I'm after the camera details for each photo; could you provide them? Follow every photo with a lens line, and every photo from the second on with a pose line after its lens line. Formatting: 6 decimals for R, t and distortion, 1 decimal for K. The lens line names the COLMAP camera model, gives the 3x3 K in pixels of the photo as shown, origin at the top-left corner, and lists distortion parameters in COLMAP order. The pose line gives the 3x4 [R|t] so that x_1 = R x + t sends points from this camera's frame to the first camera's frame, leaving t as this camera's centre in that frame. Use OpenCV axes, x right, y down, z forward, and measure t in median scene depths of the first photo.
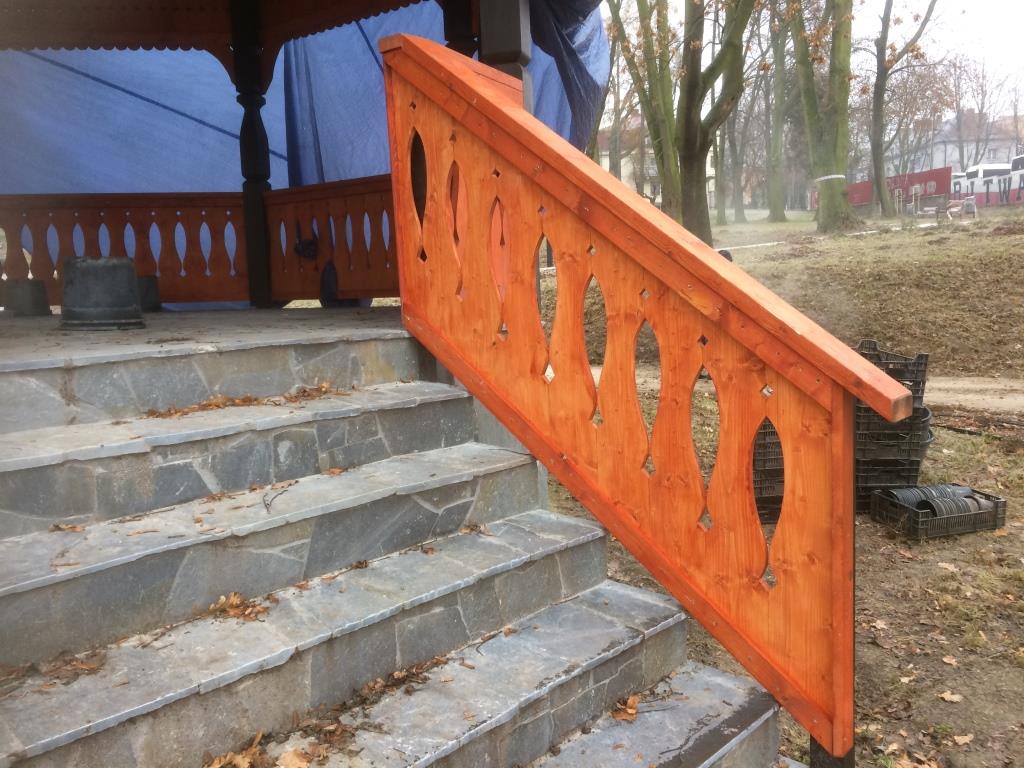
lens RADIAL K [[893.2, 0, 512.0], [0, 893.2, 384.0], [0, 0, 1]] dist [0.091341, -0.128910]
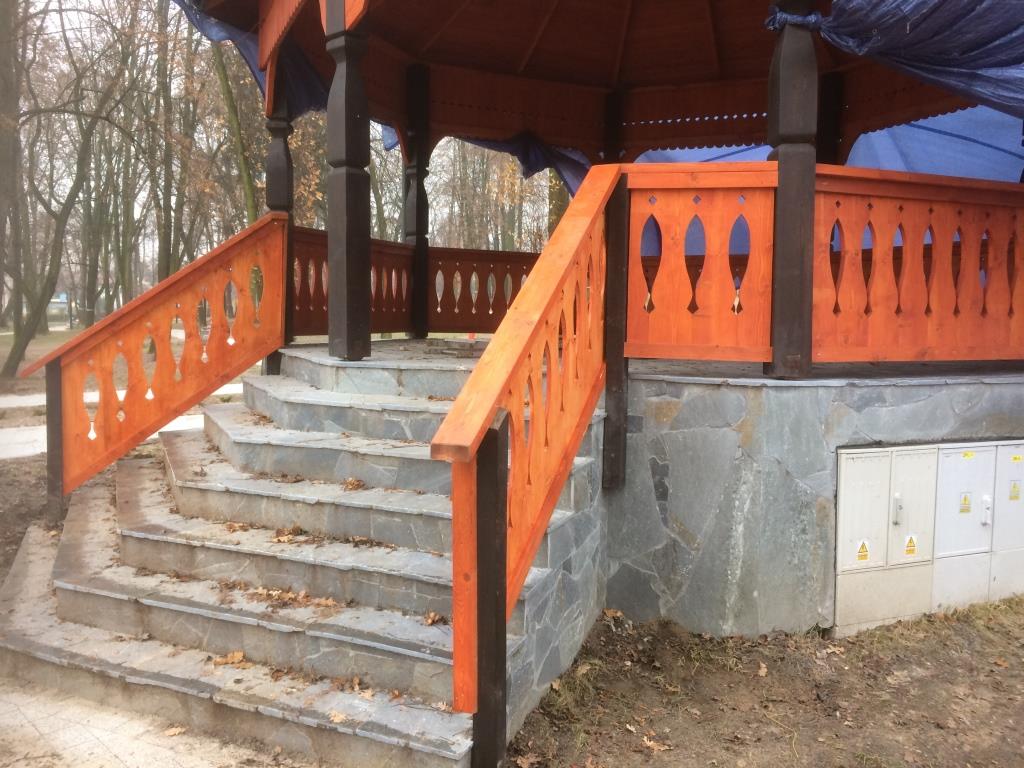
lens RADIAL K [[874.3, 0, 506.9], [0, 874.3, 384.7], [0, 0, 1]] dist [0.081167, -0.100429]
pose [[0.284143, 0.115487, -0.951801, 1.389073], [-0.127623, 0.988441, 0.081833, -0.163252], [0.950250, 0.098219, 0.295597, 0.554896]]
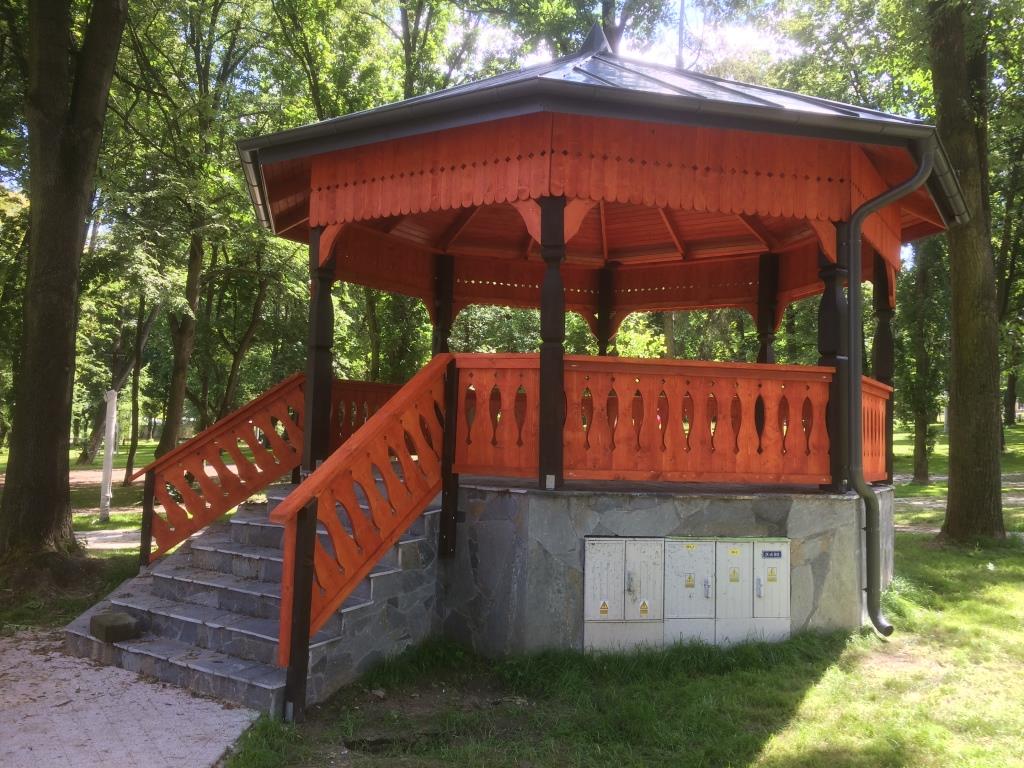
lens RADIAL K [[893.2, 0, 512.0], [0, 893.2, 384.0], [0, 0, 1]] dist [0.091341, -0.128910]
pose [[0.081329, -0.012600, -0.996608, 2.513767], [-0.138454, 0.990082, -0.023816, -0.327553], [0.987024, 0.139921, 0.078777, 1.161803]]
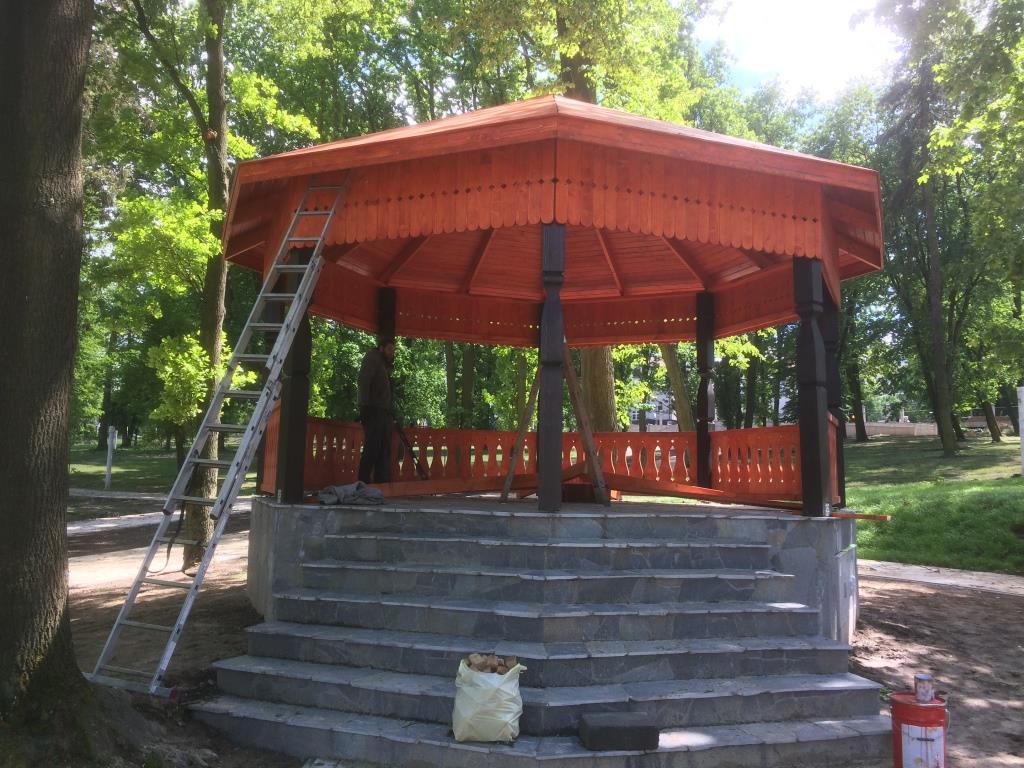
lens RADIAL K [[874.3, 0, 506.9], [0, 874.3, 384.7], [0, 0, 1]] dist [0.081167, -0.100429]
pose [[0.859879, -0.009565, -0.510408, 0.599151], [-0.101215, 0.976782, -0.188821, 0.113275], [0.500363, 0.214024, 0.838946, -1.421991]]
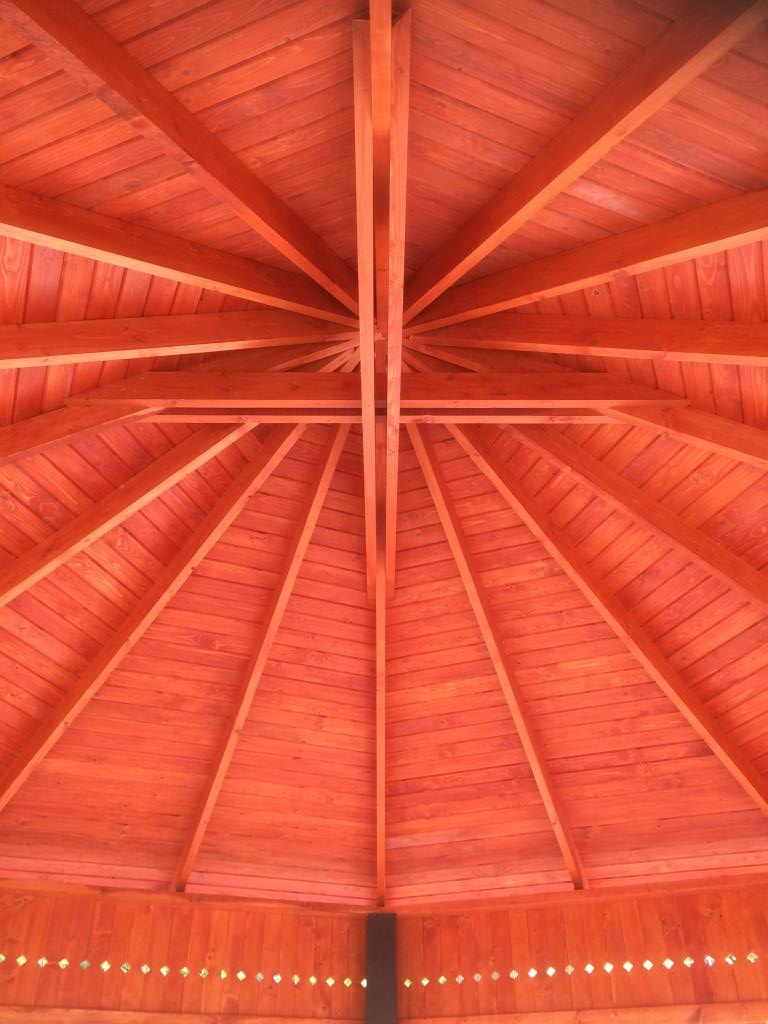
lens RADIAL K [[874.3, 0, 387.0], [0, 874.3, 508.6], [0, 0, 1]] dist [0.081167, -0.100429]
pose [[0.876702, -0.263675, -0.402330, -0.666962], [-0.072521, 0.754376, -0.652424, -0.671383], [0.475536, 0.601159, 0.642241, 0.882728]]
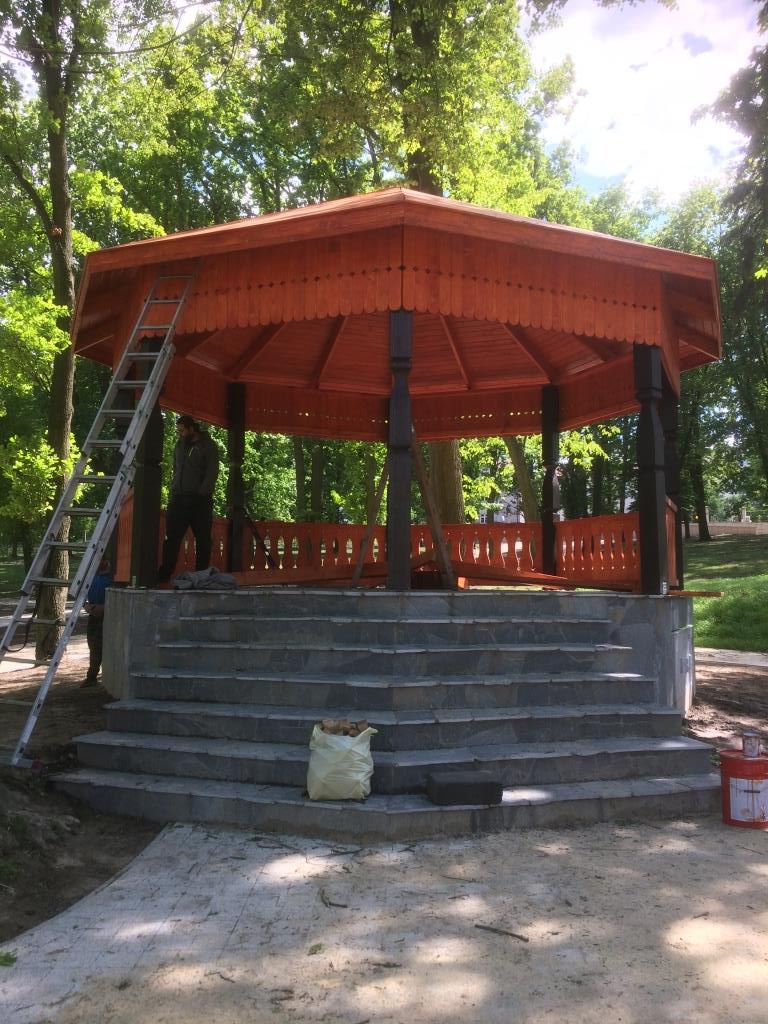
lens RADIAL K [[872.4, 0, 380.9], [0, 872.4, 515.7], [0, 0, 1]] dist [0.080470, -0.104762]
pose [[0.873962, -0.000657, -0.485994, 0.631629], [-0.089651, 0.982620, -0.162547, 0.188210], [0.477654, 0.185630, 0.858713, -1.466290]]
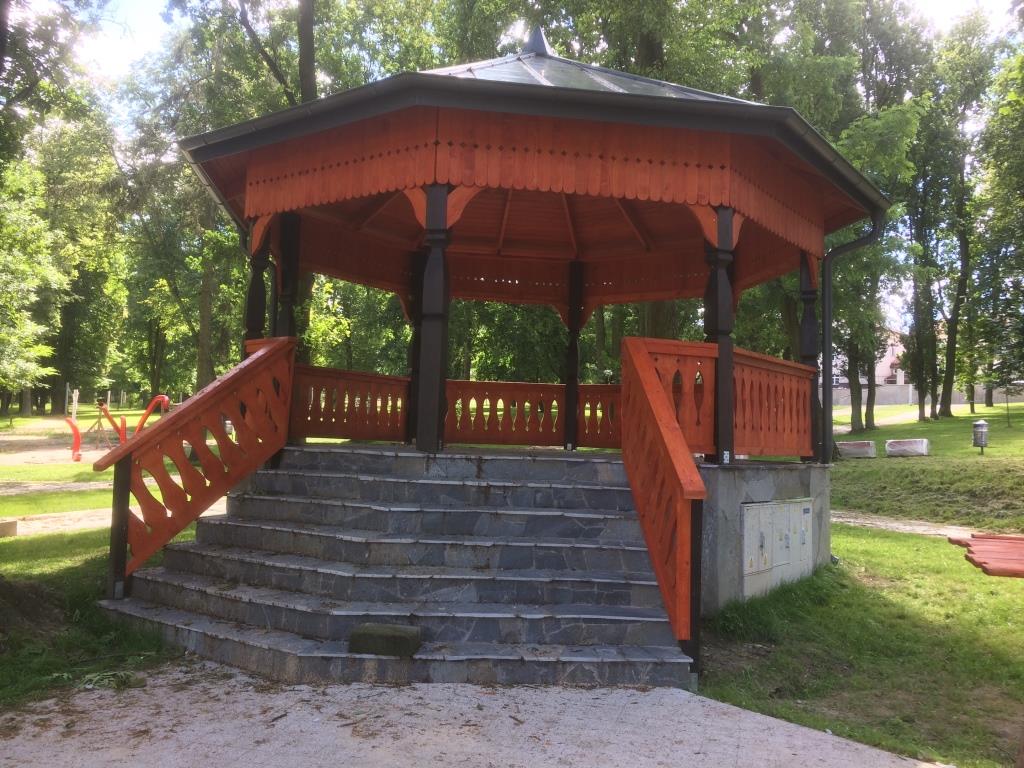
lens RADIAL K [[872.4, 0, 511.4], [0, 872.4, 386.2], [0, 0, 1]] dist [0.080470, -0.104762]
pose [[0.721847, 0.011914, -0.691950, 1.470579], [-0.133715, 0.983412, -0.122560, 0.078523], [0.679012, 0.180993, 0.711467, -0.980661]]
